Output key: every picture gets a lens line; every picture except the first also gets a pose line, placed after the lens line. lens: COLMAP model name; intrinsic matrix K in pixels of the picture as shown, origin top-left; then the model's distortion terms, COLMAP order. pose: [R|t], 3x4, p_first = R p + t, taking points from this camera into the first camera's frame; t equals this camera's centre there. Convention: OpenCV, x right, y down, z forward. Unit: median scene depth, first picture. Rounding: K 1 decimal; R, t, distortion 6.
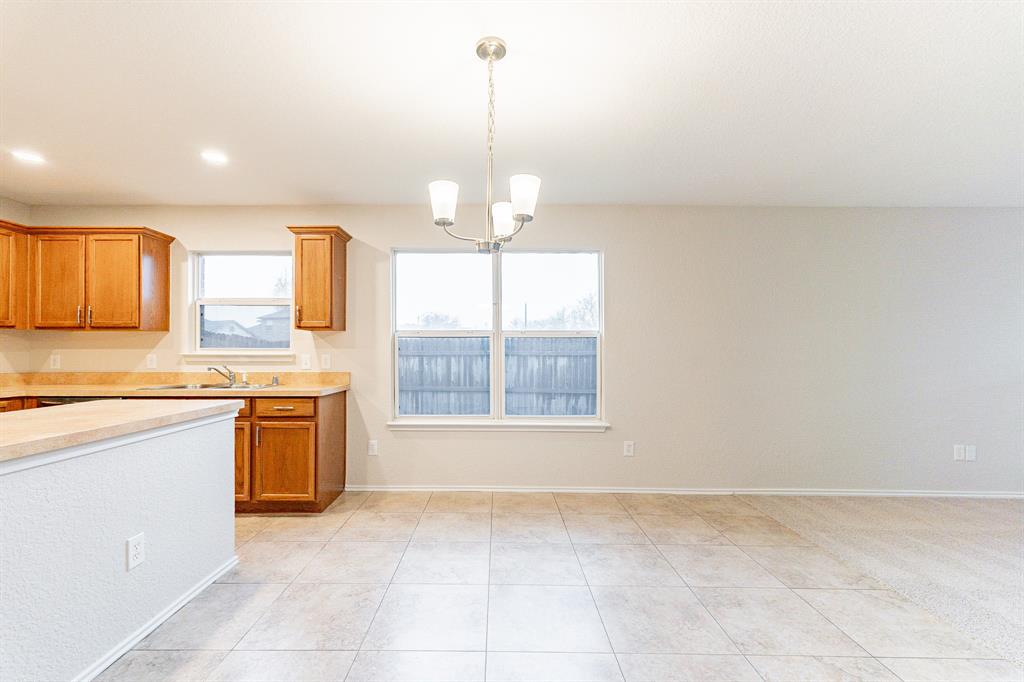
lens RADIAL K [[449.0, 0, 506.2], [0, 449.0, 357.6], [0, 0, 1]] dist [0.002440, 0.000332]
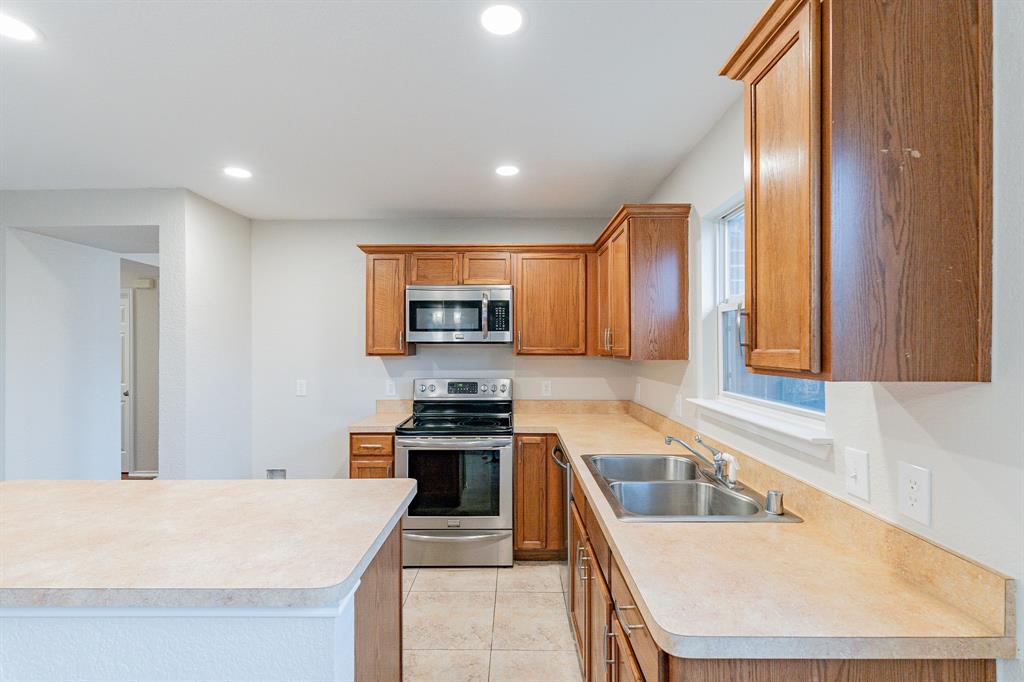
lens RADIAL K [[450.0, 0, 512.8], [0, 450.0, 345.2], [0, 0, 1]] dist [-0.000334, 0.000071]
pose [[0.000296, -0.002232, -0.999997, -0.135771], [-0.004699, 0.999986, -0.002234, -0.075902], [0.999989, 0.004700, 0.000285, 0.763987]]
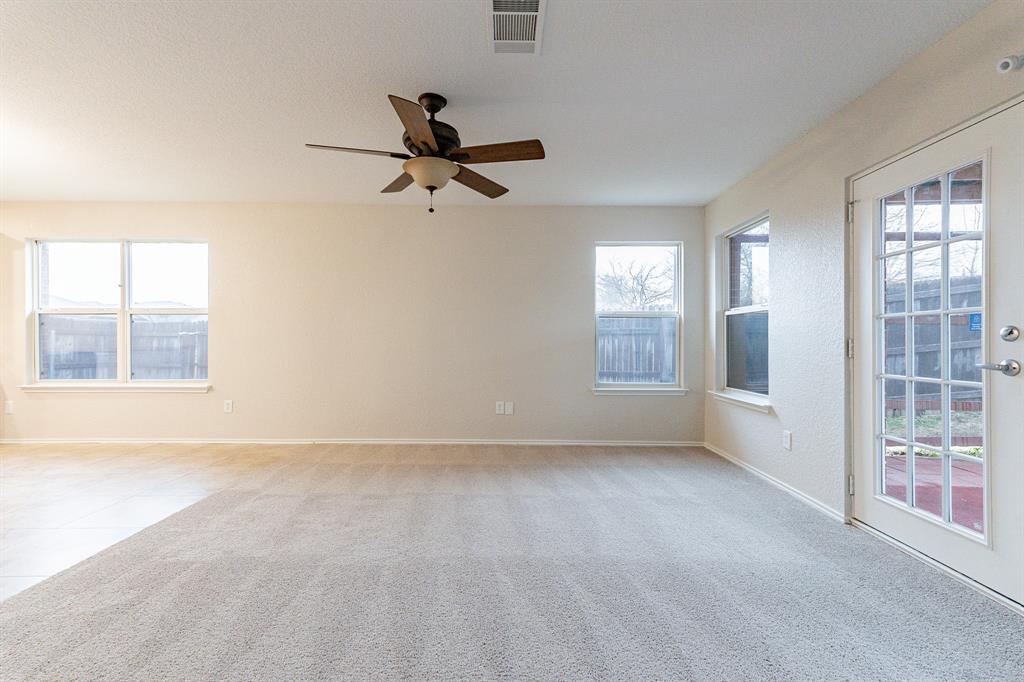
lens RADIAL K [[450.0, 0, 512.8], [0, 450.0, 345.2], [0, 0, 1]] dist [-0.000334, 0.000071]
pose [[0.999717, -0.001867, 0.023703, 1.001227], [0.001923, 0.999995, -0.002376, 0.043818], [-0.023698, 0.002420, 0.999716, -0.215806]]
